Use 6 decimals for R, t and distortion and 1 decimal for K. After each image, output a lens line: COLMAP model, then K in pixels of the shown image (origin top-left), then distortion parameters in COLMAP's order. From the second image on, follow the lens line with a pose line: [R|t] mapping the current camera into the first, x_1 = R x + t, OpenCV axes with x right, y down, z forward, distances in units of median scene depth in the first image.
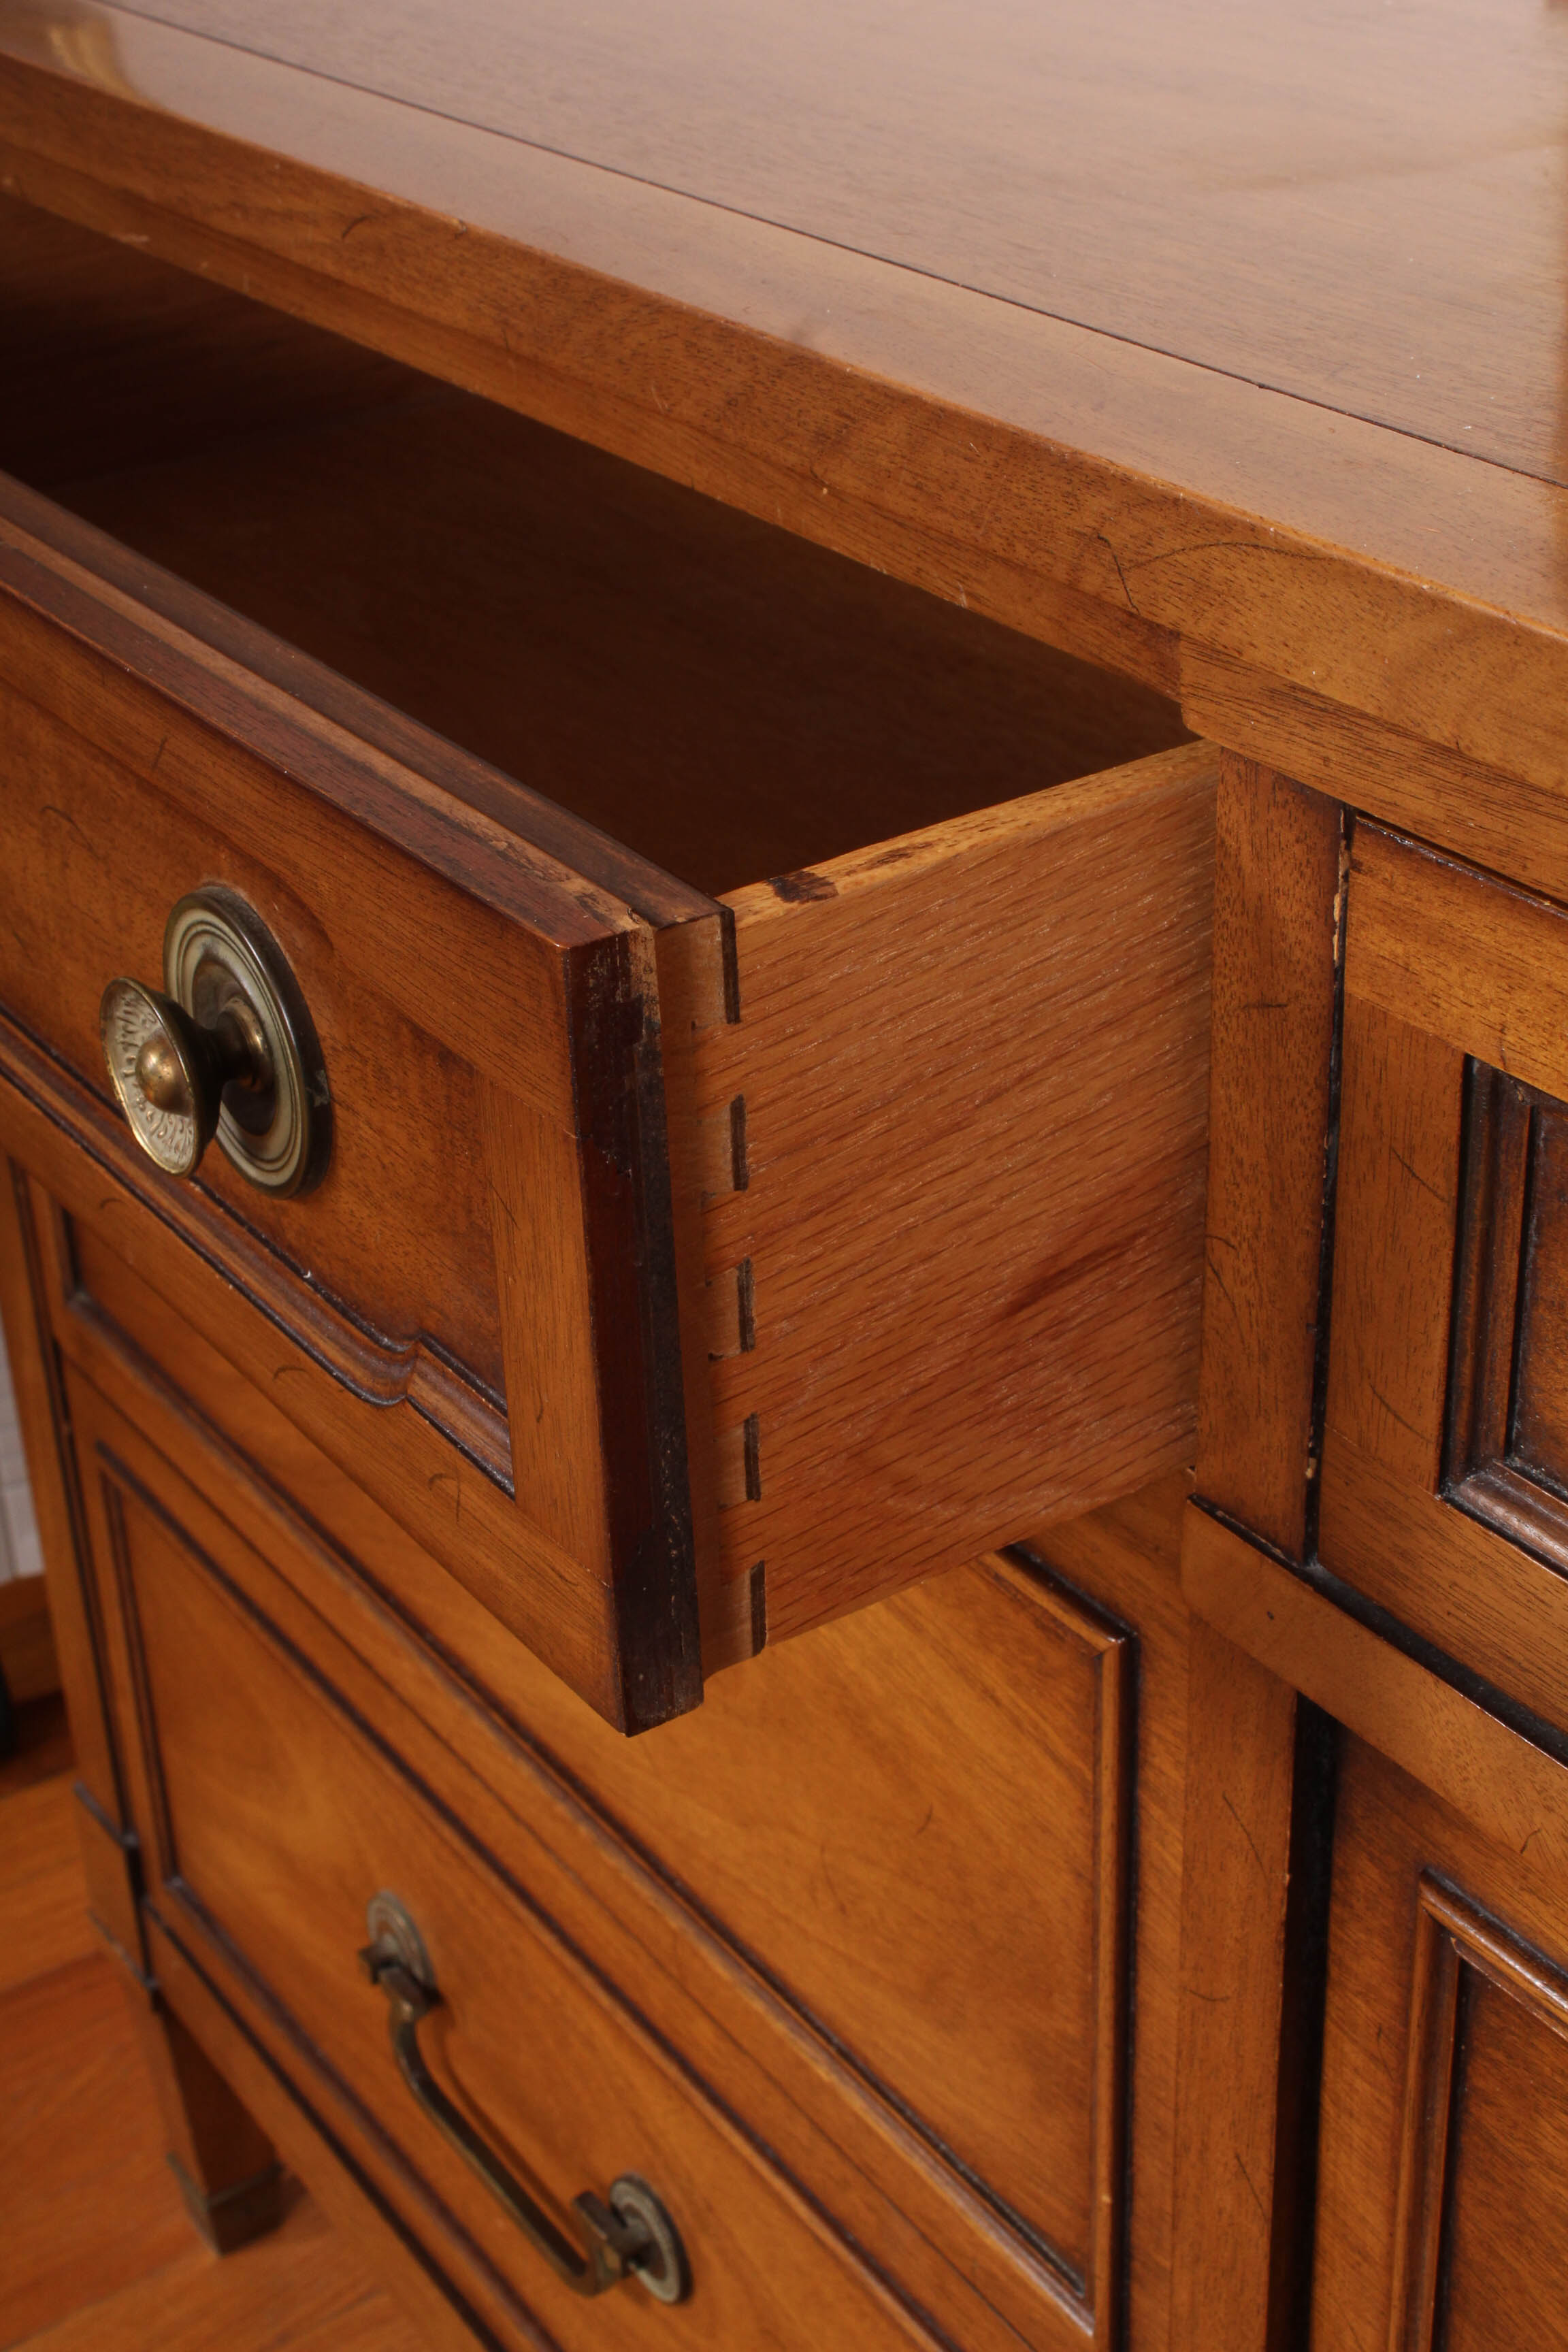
lens RADIAL K [[3406.7, 0, 784.0], [0, 3406.7, 1176.0], [0, 0, 1]] dist [-0.092346, 0.022738]
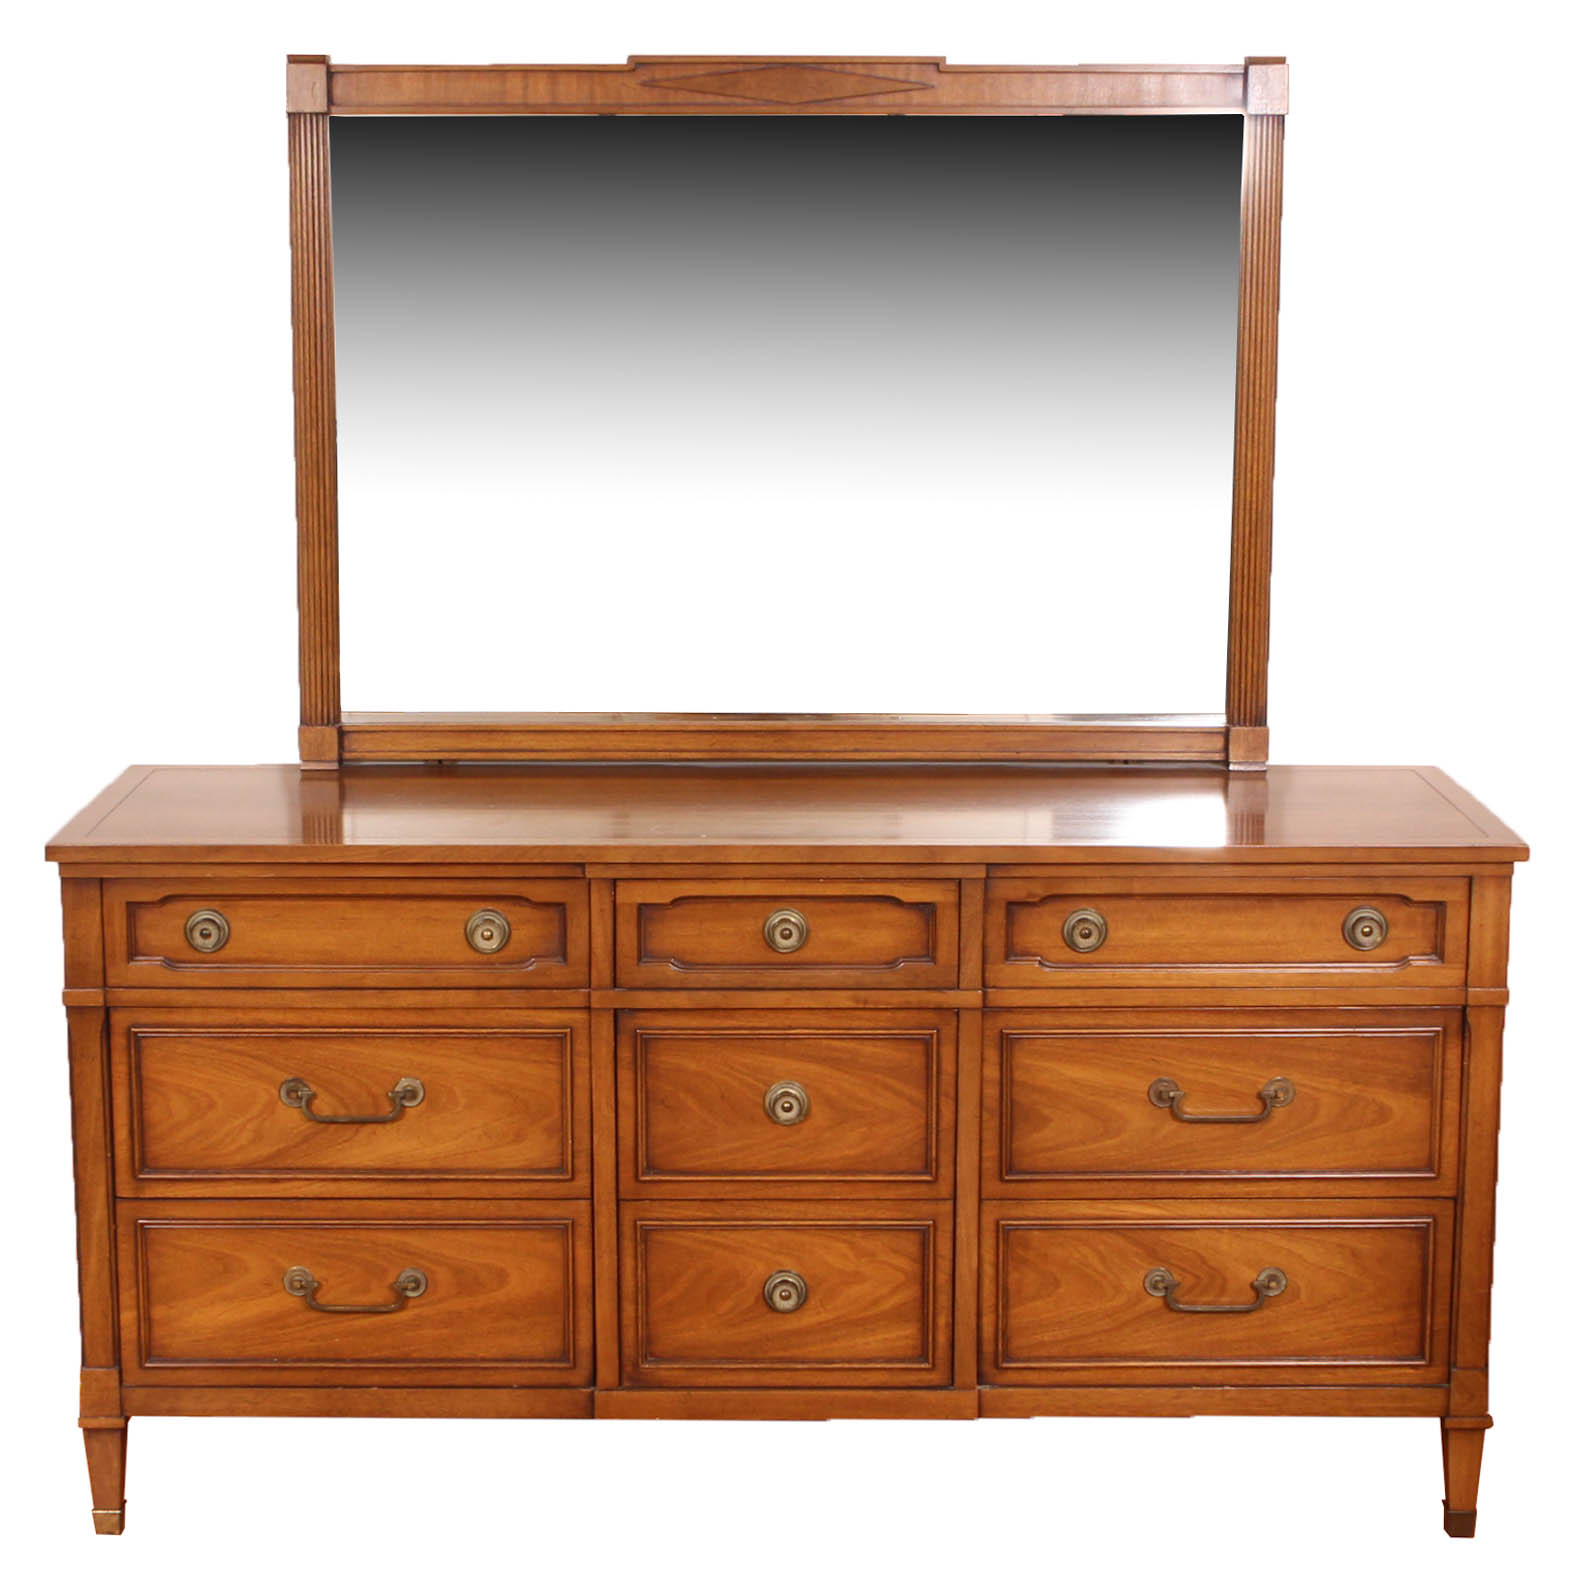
lens RADIAL K [[3310.4, 0, 779.5], [0, 3310.4, 800.8], [0, 0, 1]] dist [-0.008025, -0.021215]
pose [[0.561108, -0.119504, 0.819071, -3.335531], [0.387002, 0.912586, -0.131969, 0.504704], [-0.731702, 0.391031, 0.558308, -2.098047]]
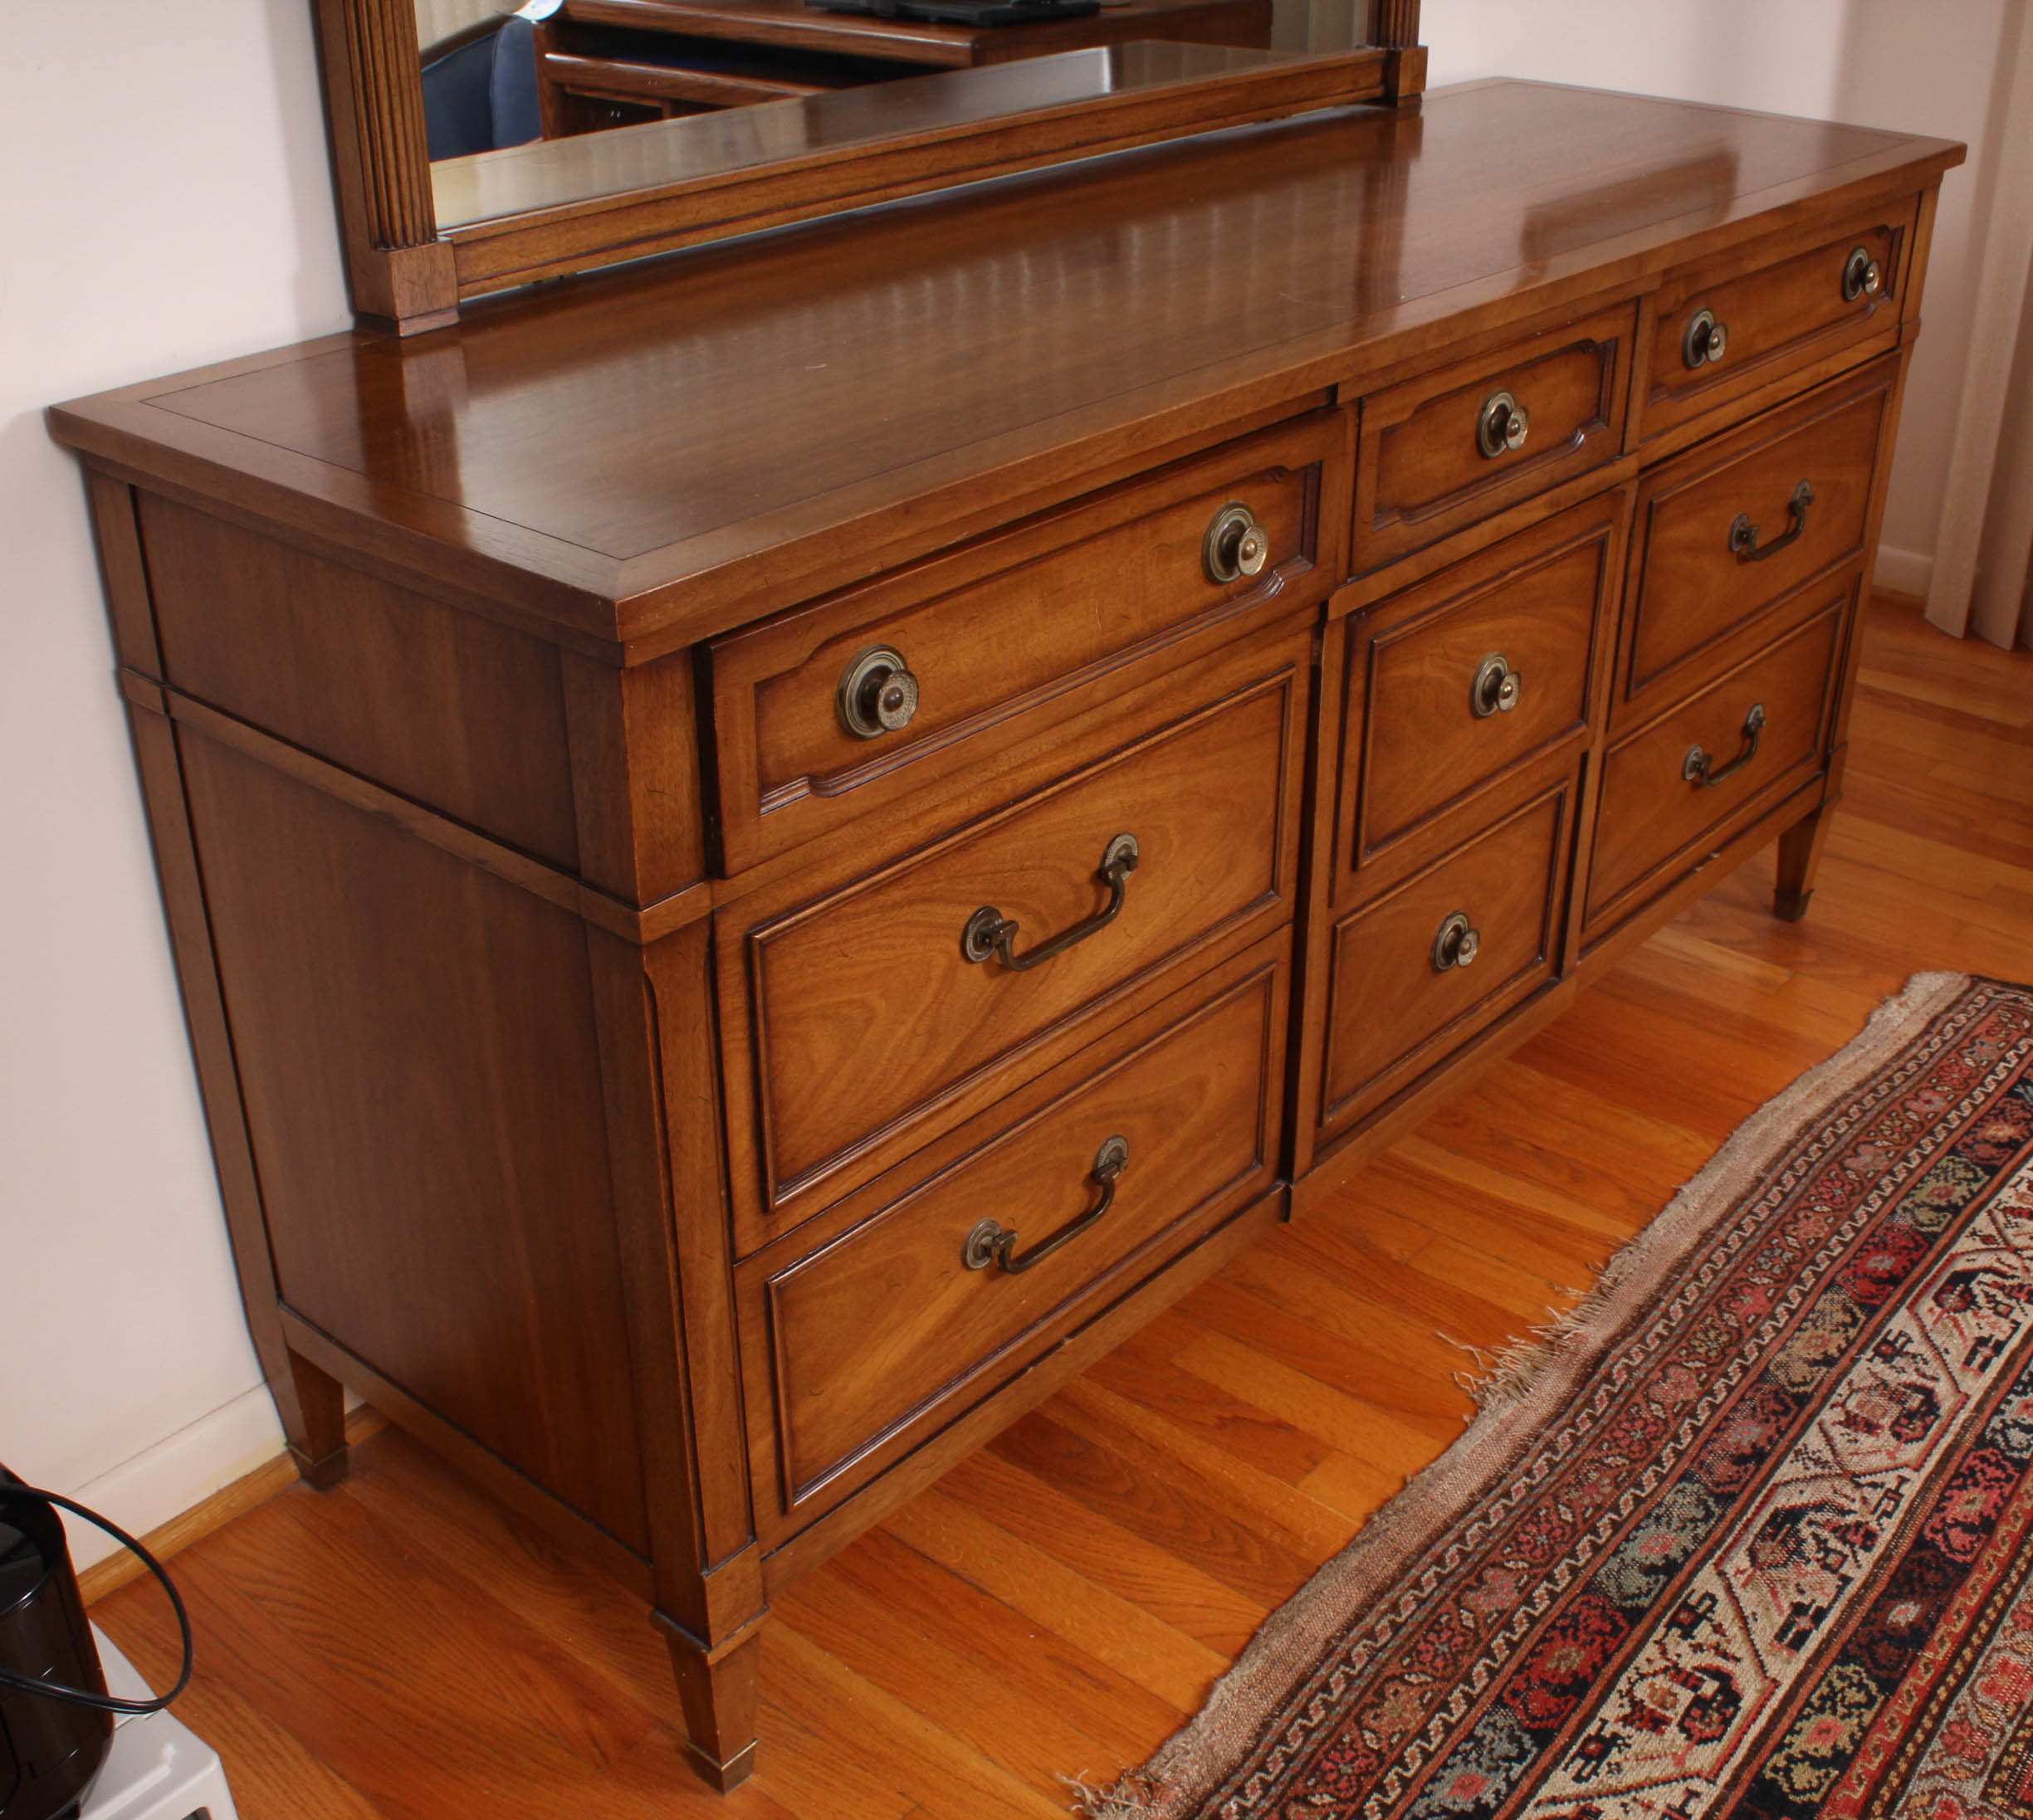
lens RADIAL K [[2403.7, 0, 1017.6], [0, 2403.7, 952.3], [0, 0, 1]] dist [-0.167709, 0.028567]
pose [[-0.260011, -0.445238, 0.856830, -1.575031], [0.472798, 0.715000, 0.515012, -0.811768], [-0.841936, 0.539016, 0.024599, 0.933350]]
